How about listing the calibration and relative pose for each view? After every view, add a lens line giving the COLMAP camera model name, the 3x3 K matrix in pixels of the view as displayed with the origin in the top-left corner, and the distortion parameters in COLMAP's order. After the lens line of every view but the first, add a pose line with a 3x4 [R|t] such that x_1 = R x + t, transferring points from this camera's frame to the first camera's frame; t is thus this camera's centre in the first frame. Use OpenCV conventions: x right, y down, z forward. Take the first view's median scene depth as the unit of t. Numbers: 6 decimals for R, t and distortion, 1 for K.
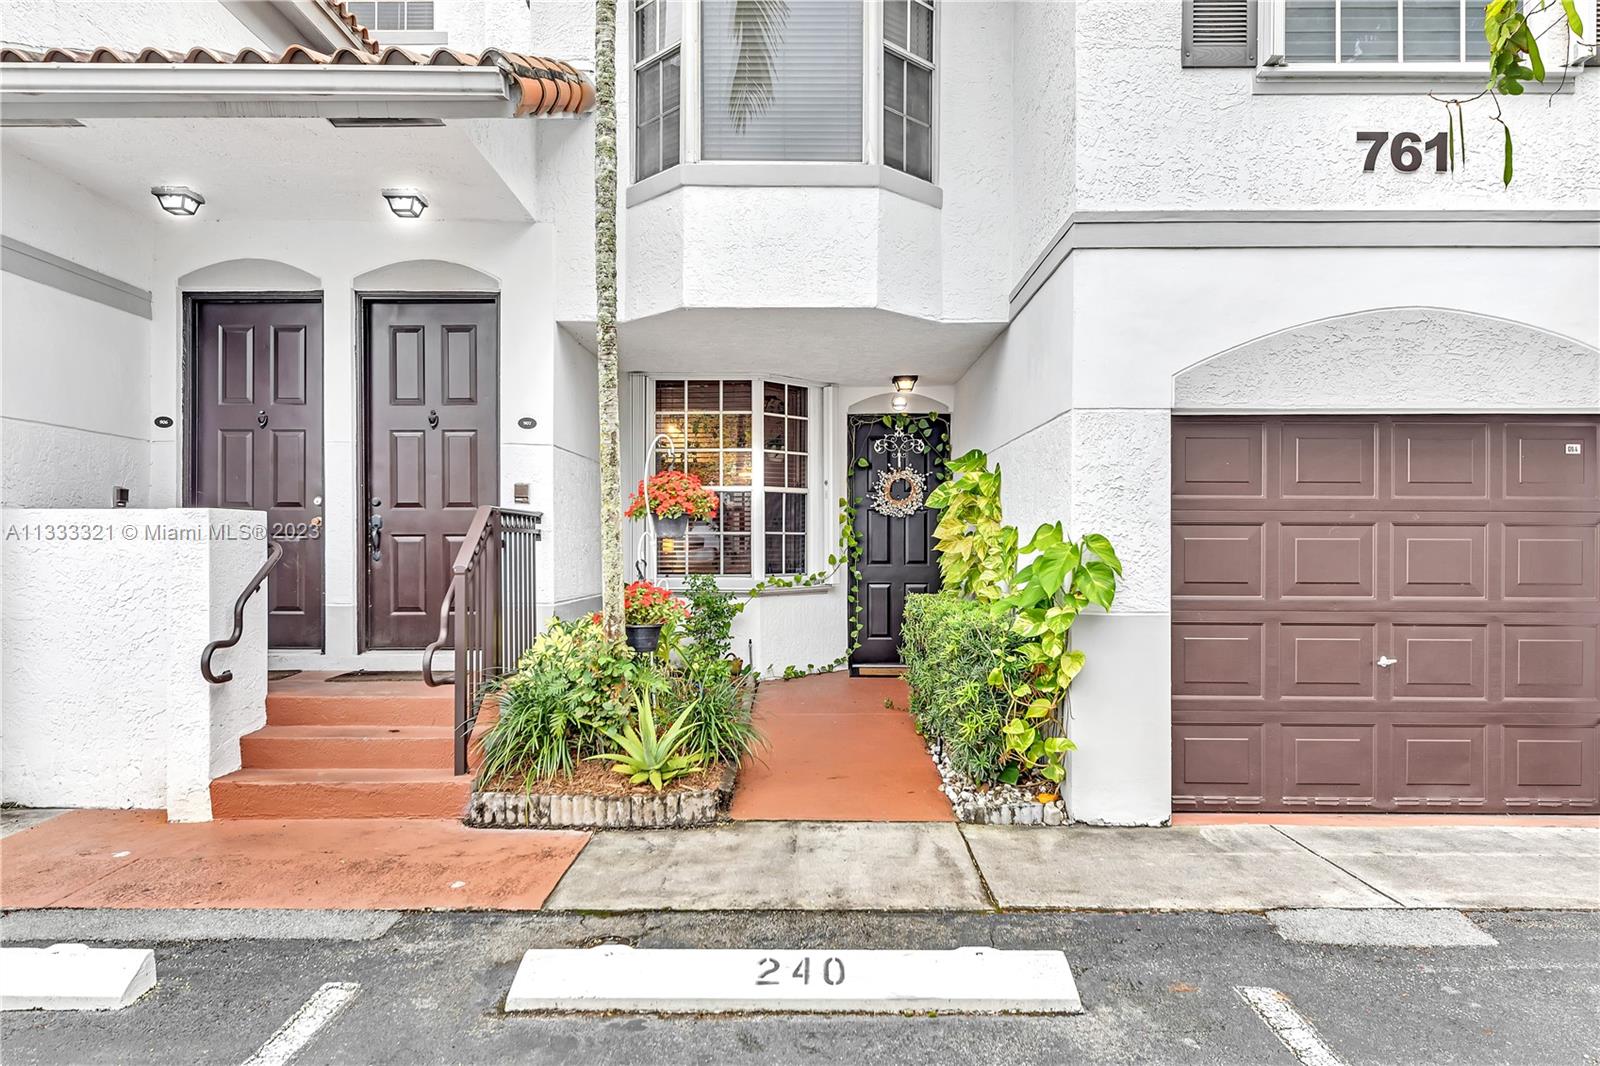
lens RADIAL K [[899.1, 0, 797.6], [0, 899.1, 536.2], [0, 0, 1]] dist [0.009924, -0.006417]
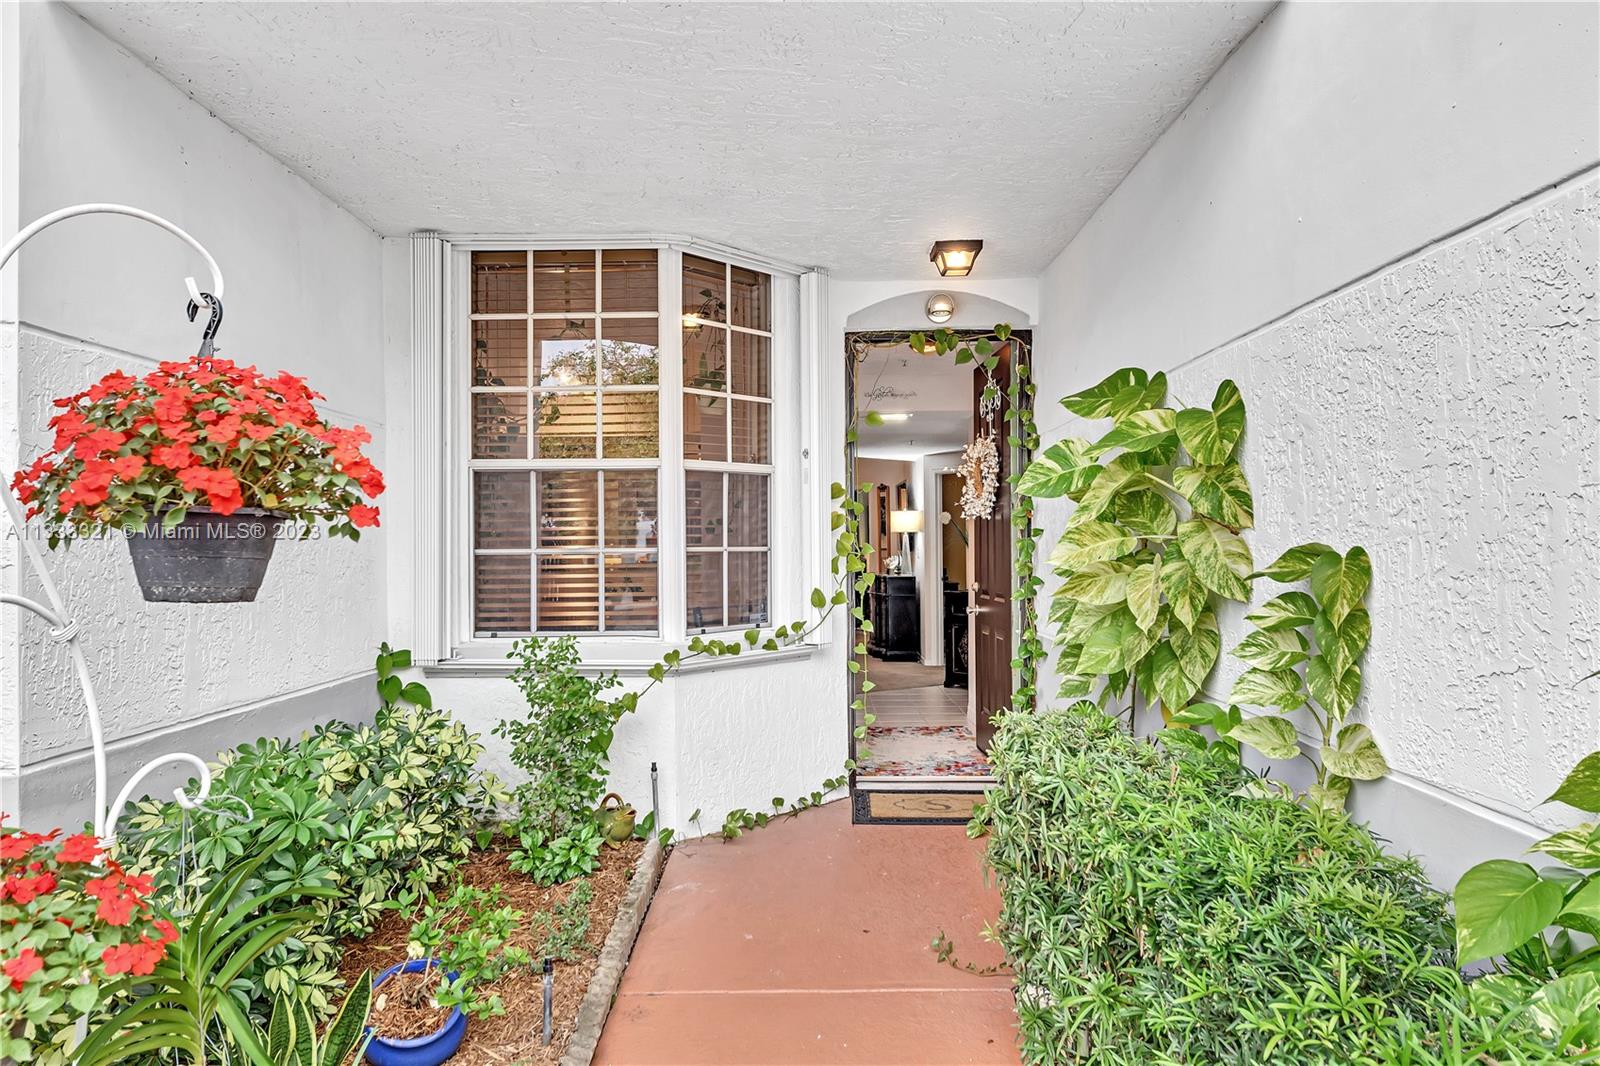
lens RADIAL K [[899.1, 0, 802.7], [0, 899.1, 530.7], [0, 0, 1]] dist [0.009924, -0.006417]
pose [[0.999948, -0.004615, 0.009108, 0.025327], [0.004649, 0.999982, -0.003745, -0.011678], [-0.009090, 0.003788, 0.999952, 0.478685]]
